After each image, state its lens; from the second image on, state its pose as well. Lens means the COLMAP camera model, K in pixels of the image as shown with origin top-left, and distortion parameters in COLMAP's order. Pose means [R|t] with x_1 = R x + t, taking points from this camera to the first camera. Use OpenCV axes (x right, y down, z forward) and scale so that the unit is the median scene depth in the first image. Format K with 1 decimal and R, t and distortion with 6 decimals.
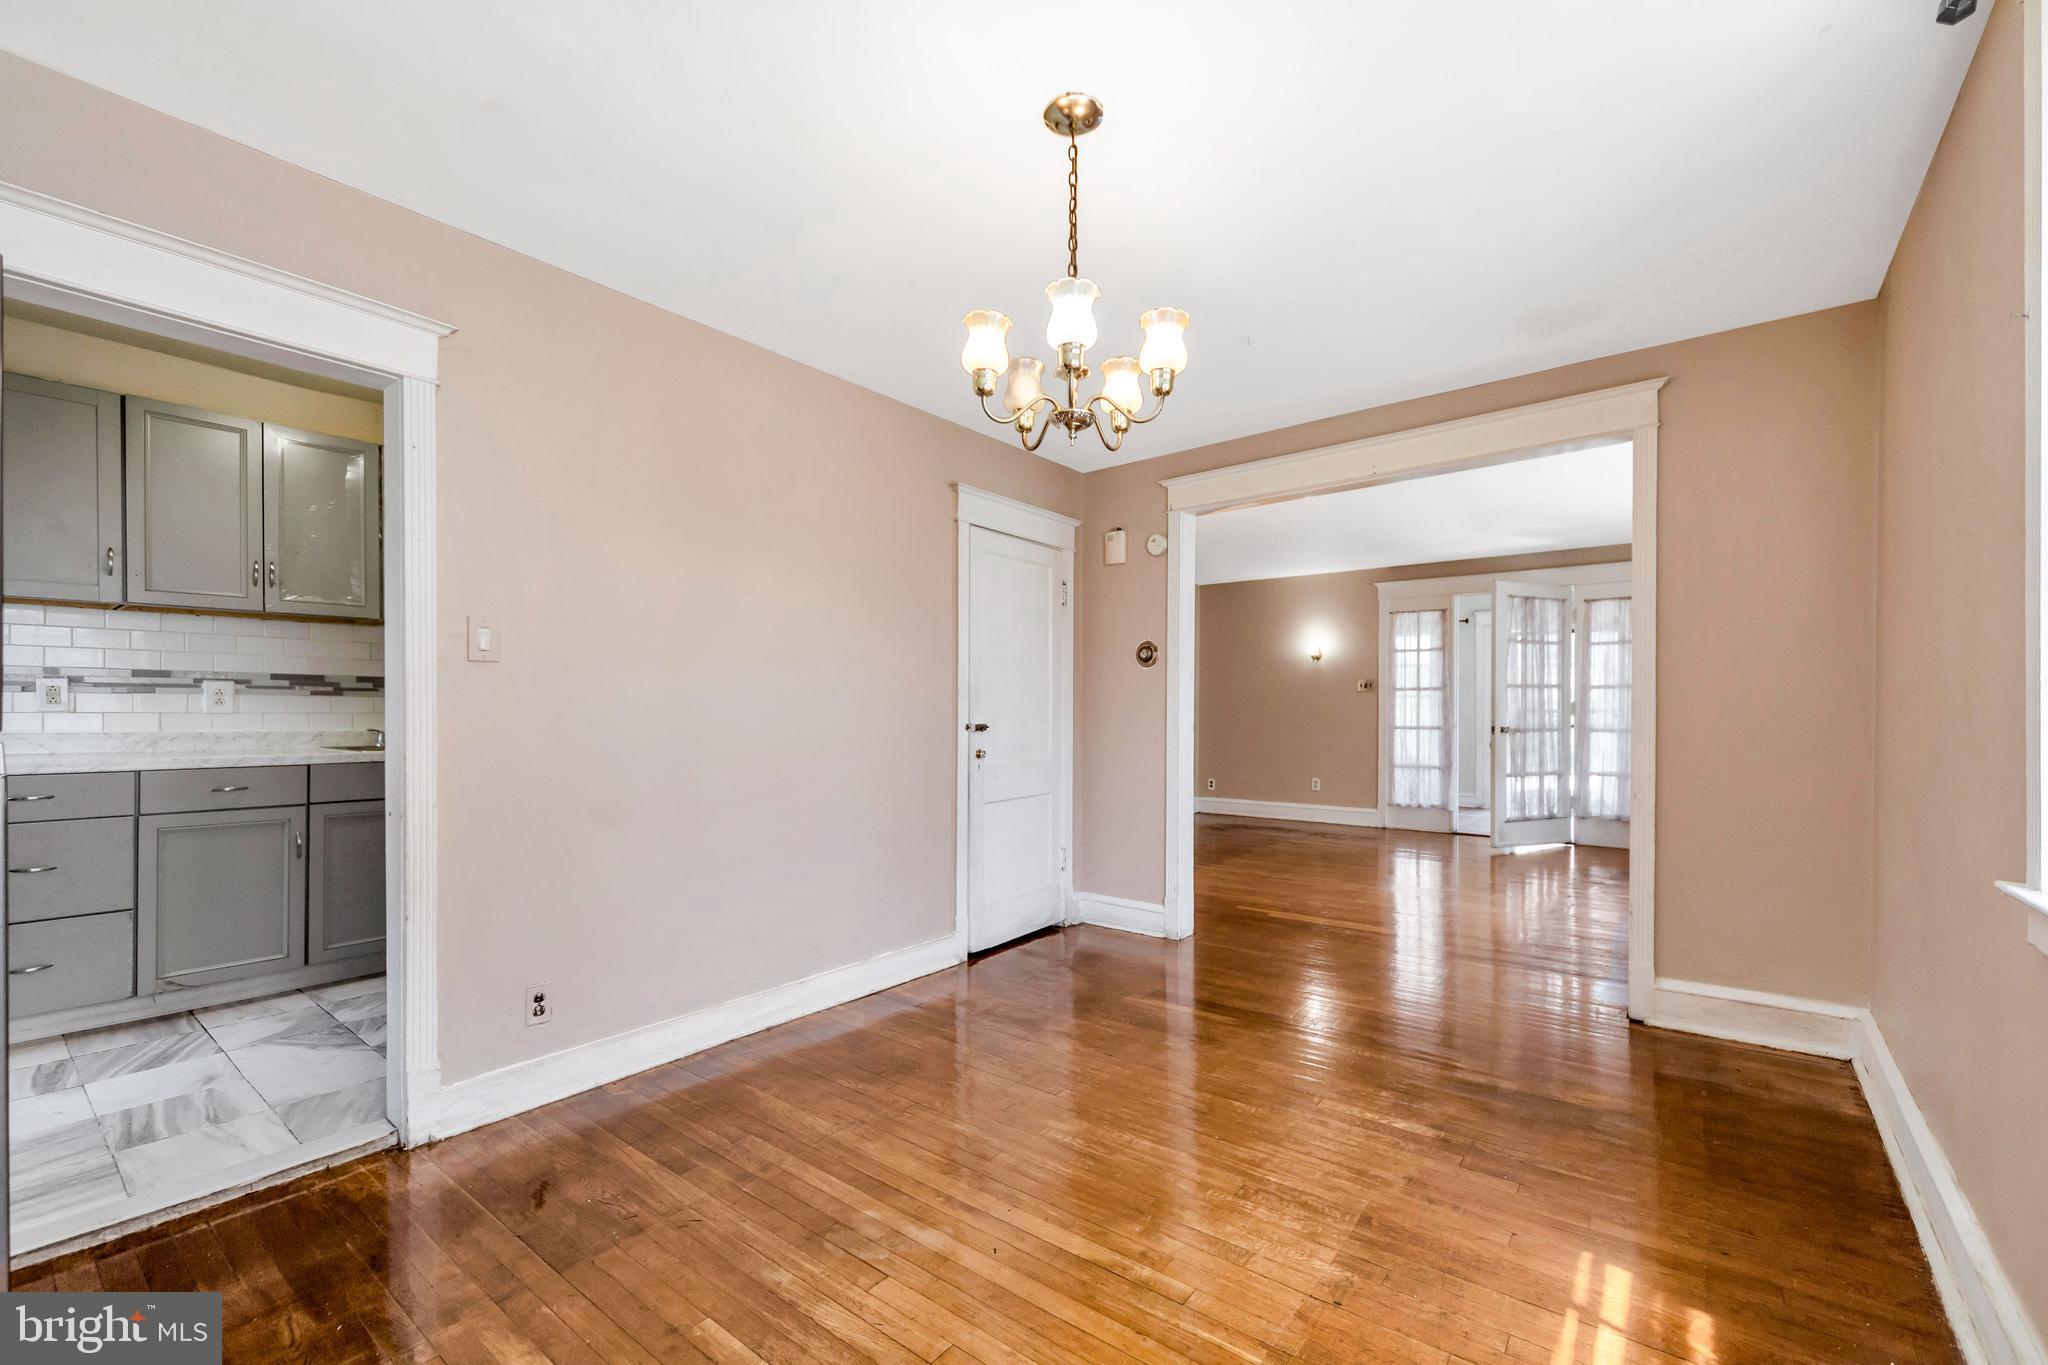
lens RADIAL K [[859.8, 0, 1009.7], [0, 859.8, 715.0], [0, 0, 1]] dist [-0.000185, 0.000255]
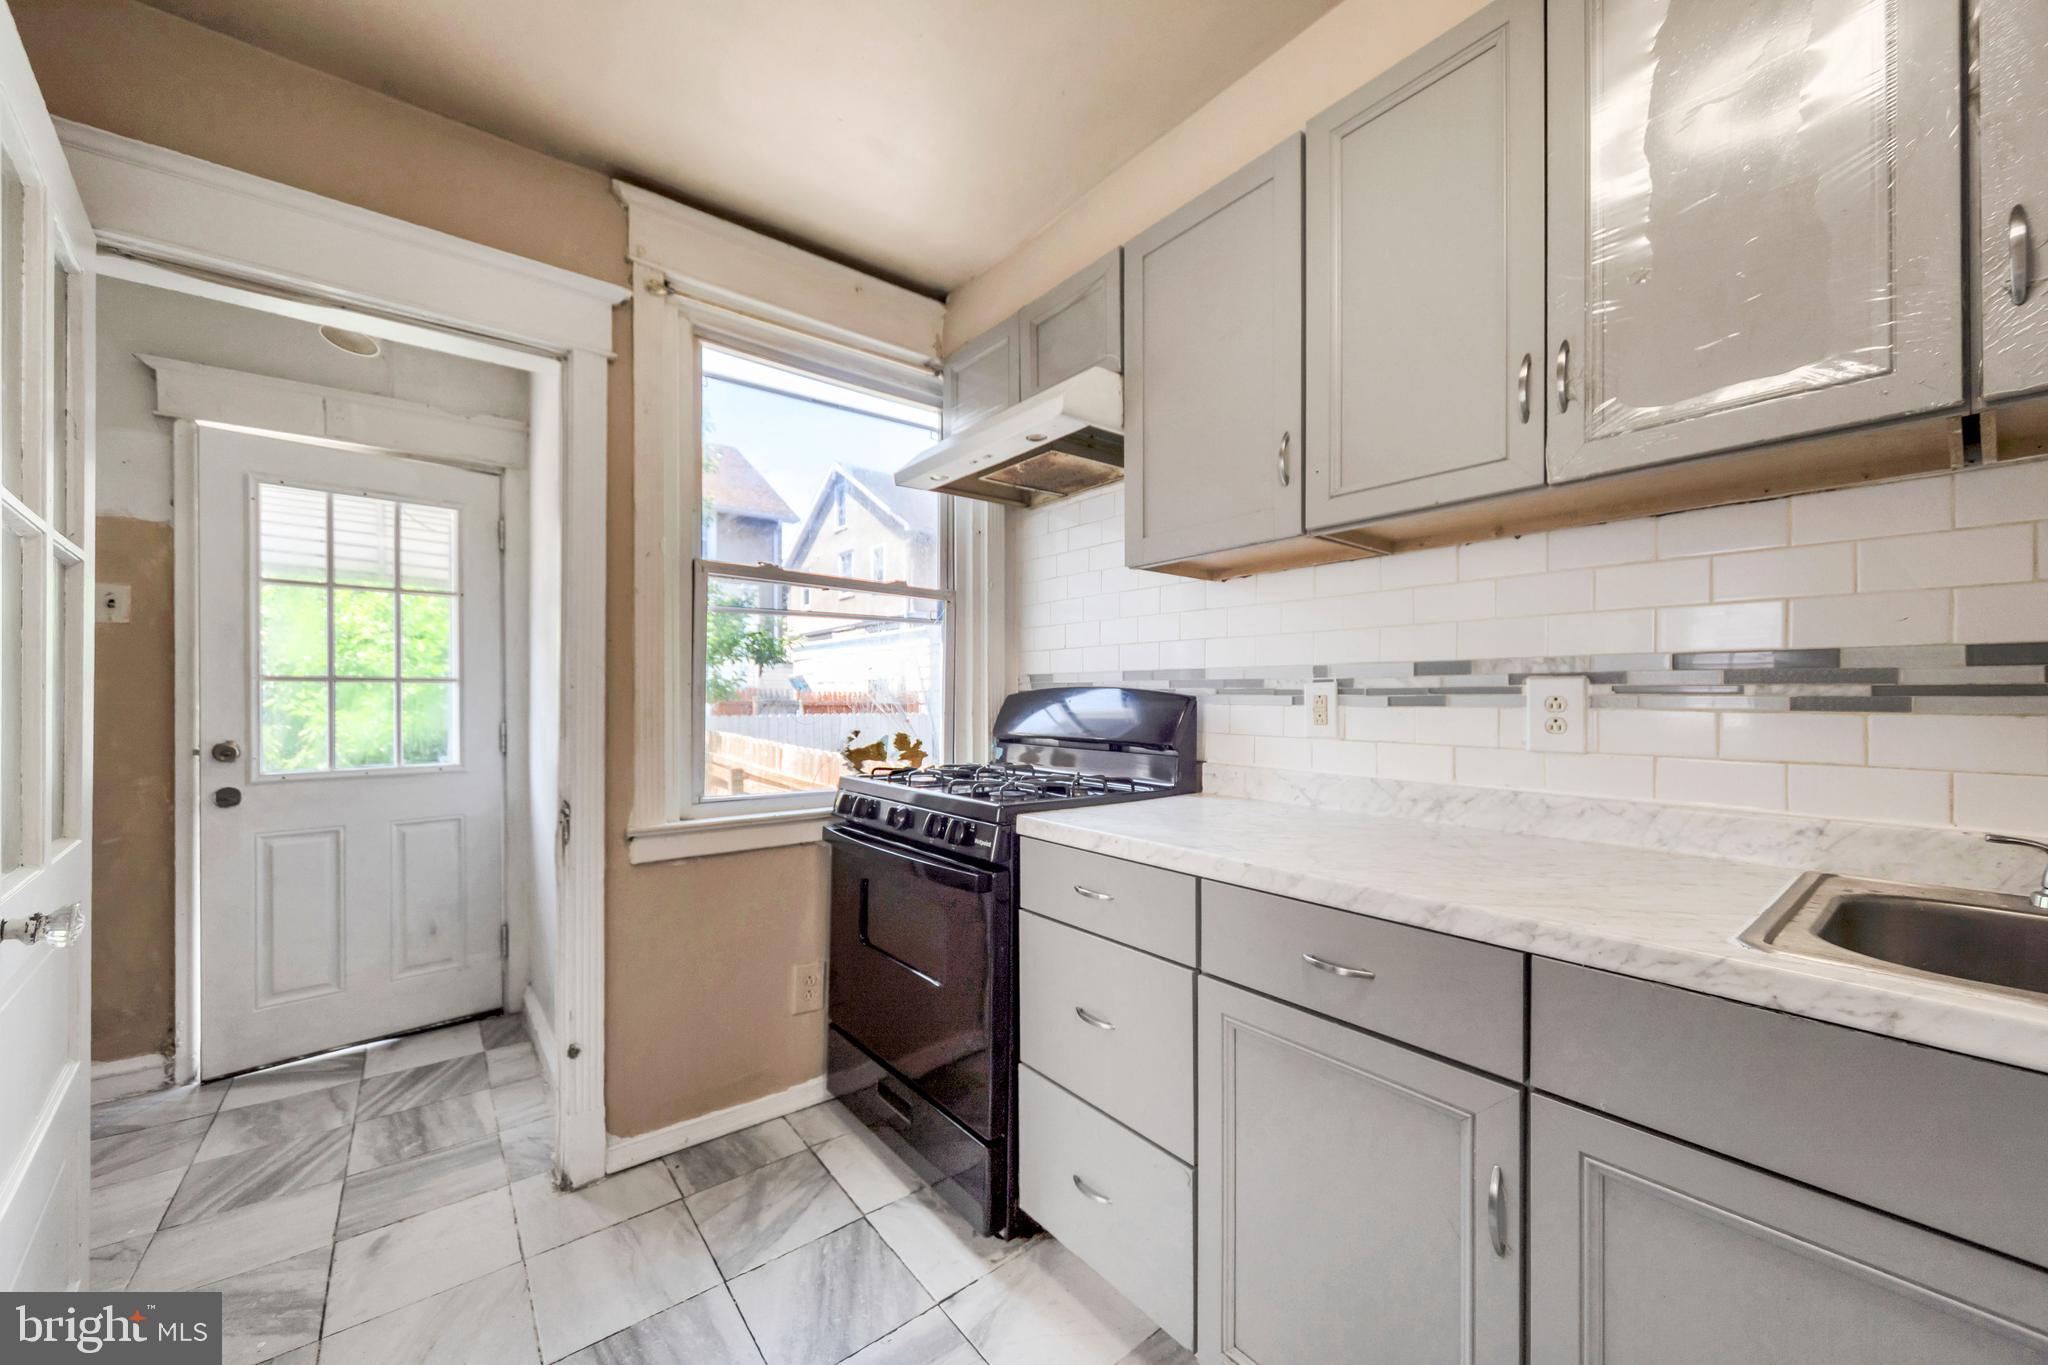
lens RADIAL K [[766.5, 0, 1031.8], [0, 766.5, 697.5], [0, 0, 1]] dist [0.003491, -0.000585]
pose [[-0.214432, -0.006116, -0.976720, -0.494767], [-0.010699, 0.999935, -0.003912, -0.025812], [0.976680, 0.009611, -0.214484, 0.845968]]
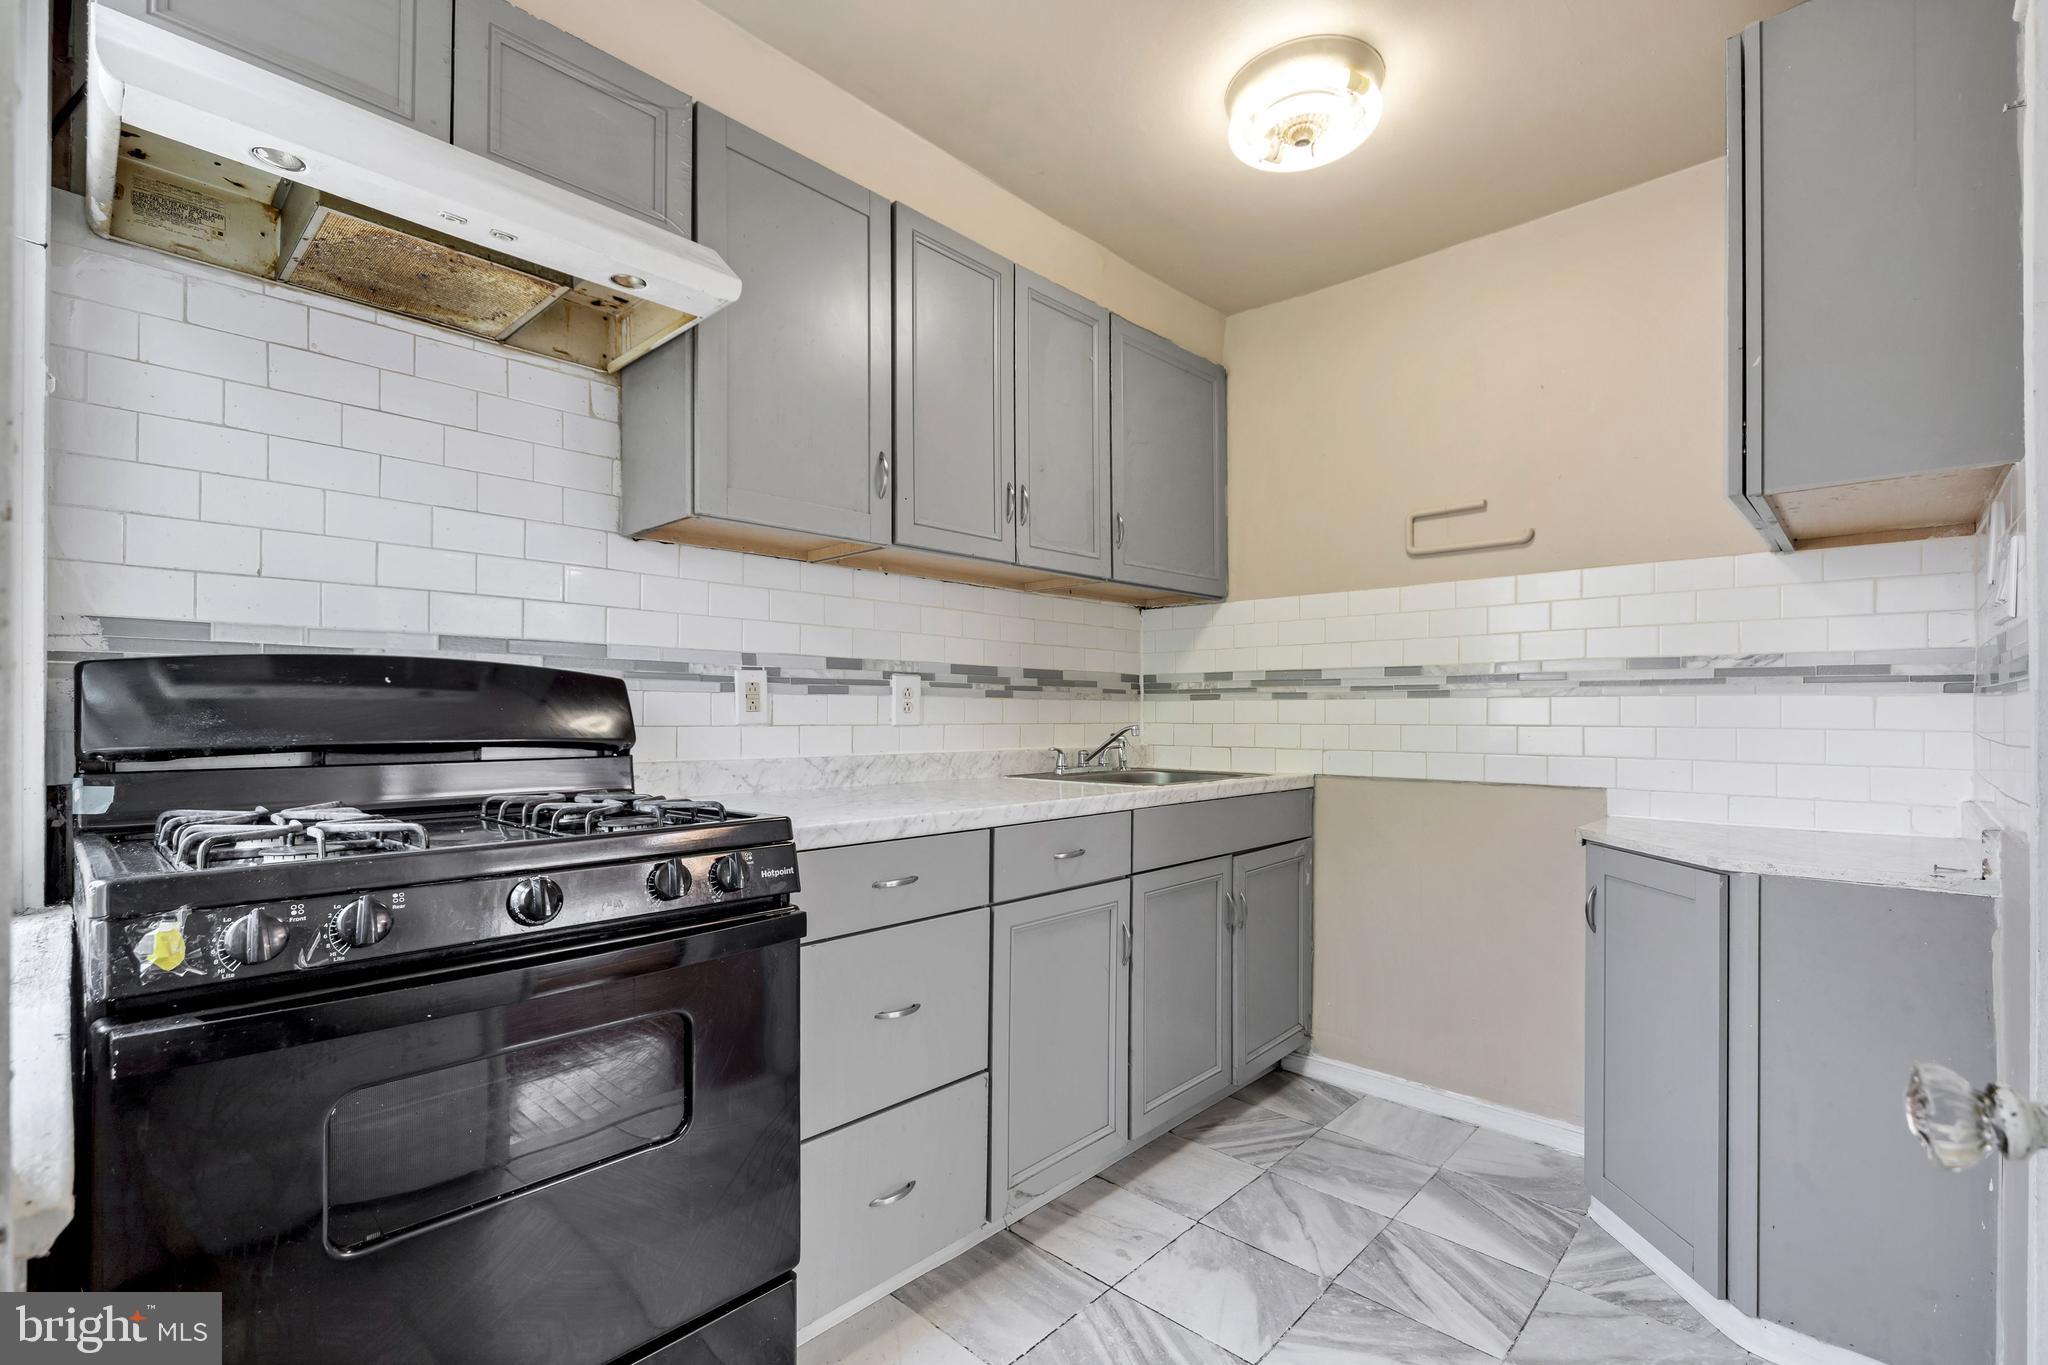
lens RADIAL K [[905.1, 0, 1021.8], [0, 905.1, 707.8], [0, 0, 1]] dist [-0.003159, -0.000060]
pose [[0.997051, -0.003915, -0.076638, -0.802065], [0.002915, 0.999909, -0.013159, -0.005987], [0.076682, 0.012897, 0.996972, 0.336542]]
